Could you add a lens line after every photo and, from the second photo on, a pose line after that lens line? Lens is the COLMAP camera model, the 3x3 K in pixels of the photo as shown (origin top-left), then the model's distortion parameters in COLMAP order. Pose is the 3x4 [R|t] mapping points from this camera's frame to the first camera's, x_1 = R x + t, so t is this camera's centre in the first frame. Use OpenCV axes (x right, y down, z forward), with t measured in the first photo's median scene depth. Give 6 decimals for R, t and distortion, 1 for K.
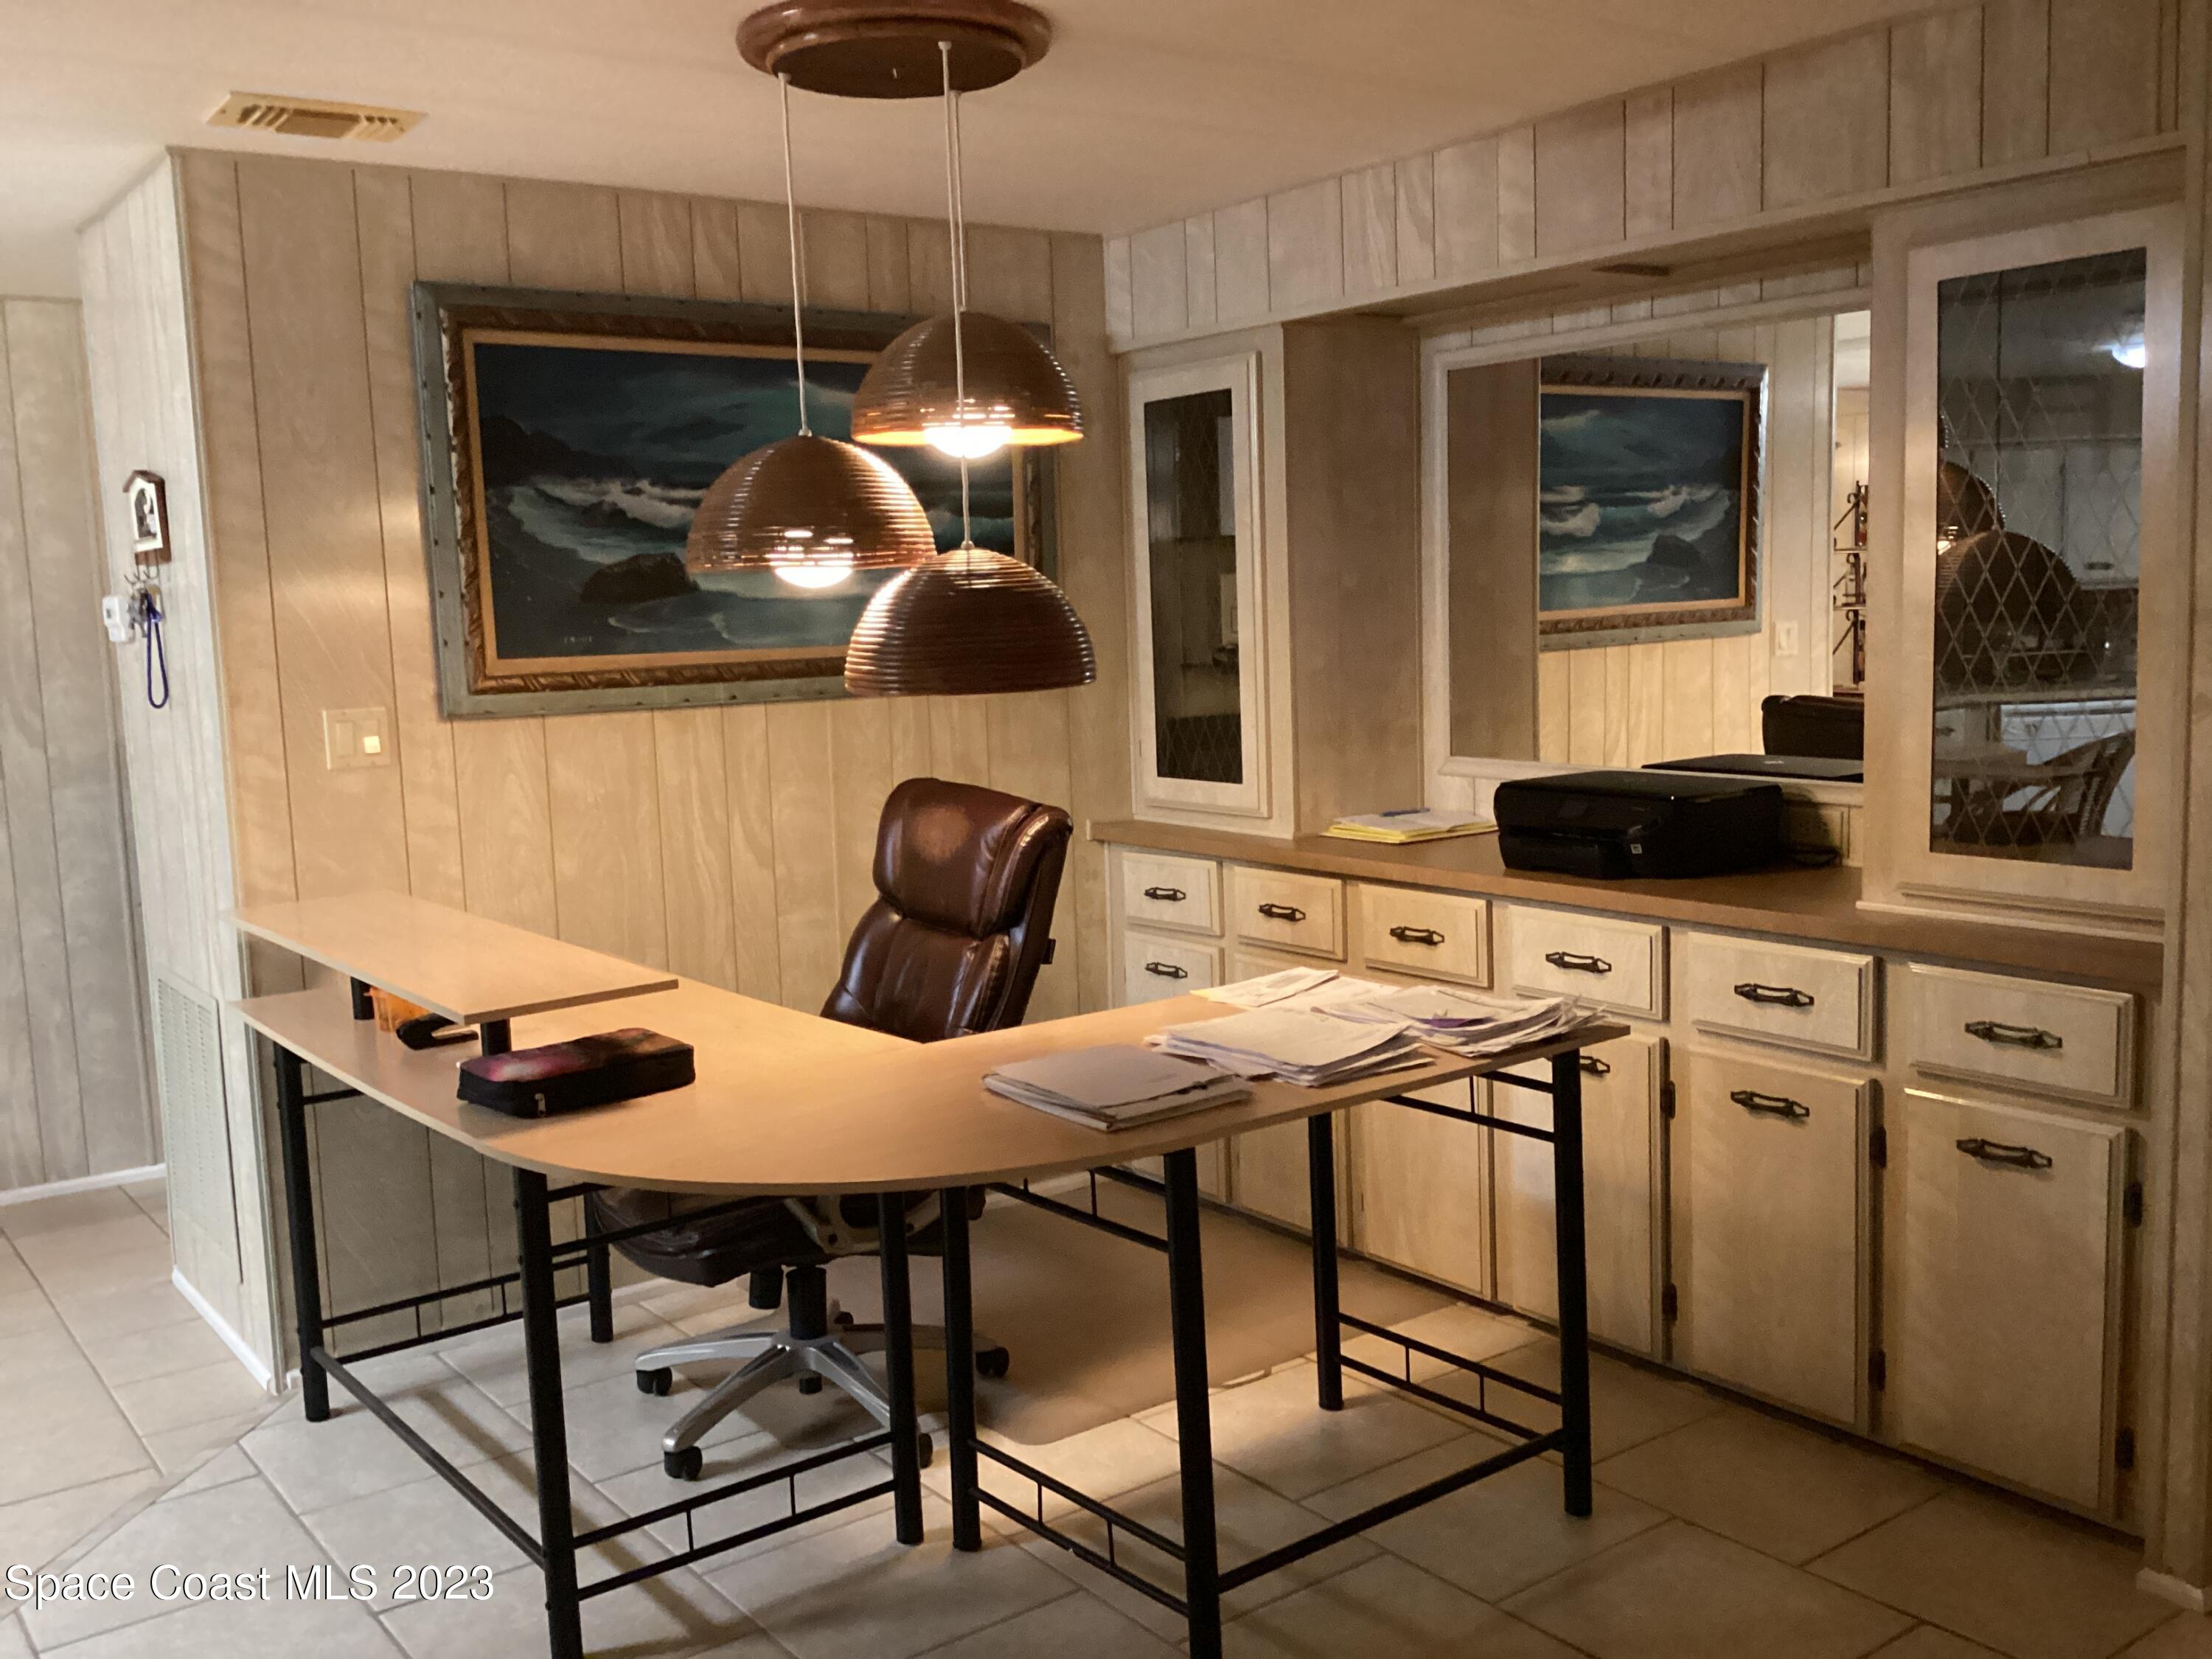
lens RADIAL K [[1990.7, 0, 1119.7], [0, 1990.7, 838.4], [0, 0, 1]] dist [0.132630, -0.312270]
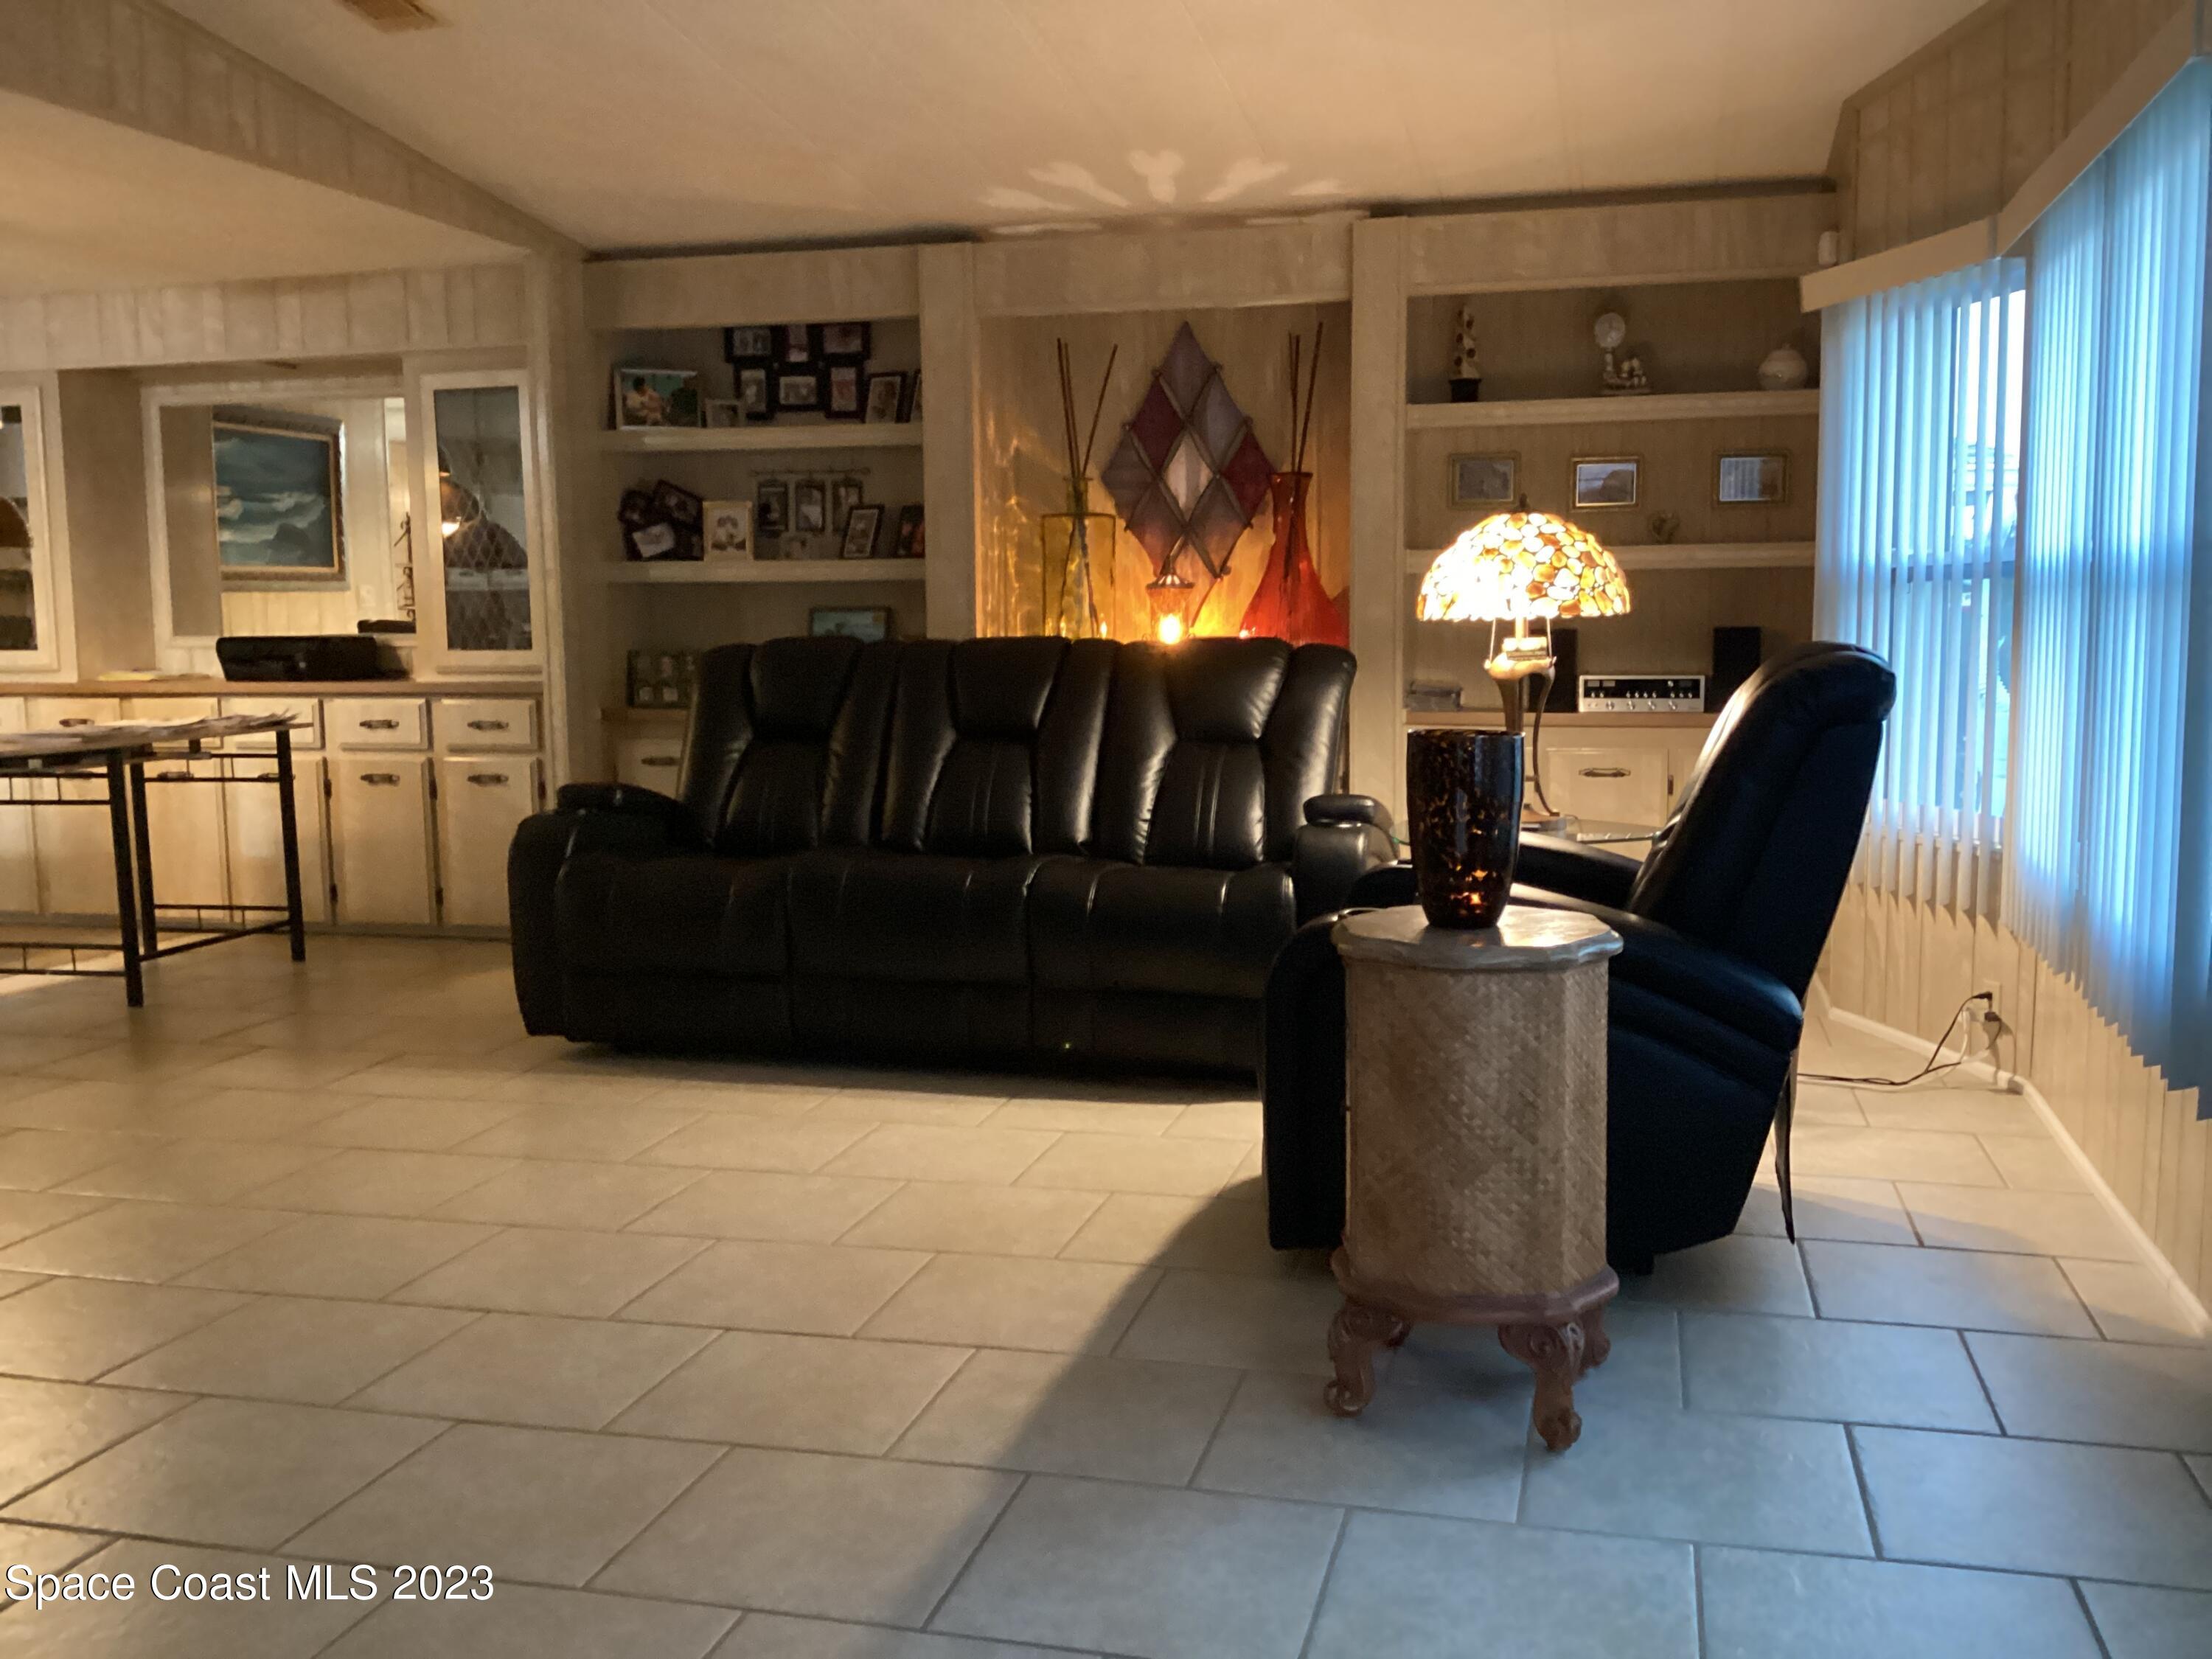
lens RADIAL K [[1990.7, 0, 1119.7], [0, 1990.7, 838.4], [0, 0, 1]] dist [0.132630, -0.312270]
pose [[0.775990, -0.044373, 0.629182, -0.340596], [0.063270, 0.997967, -0.007651, 0.224099], [-0.627564, 0.045746, 0.777220, -0.938161]]
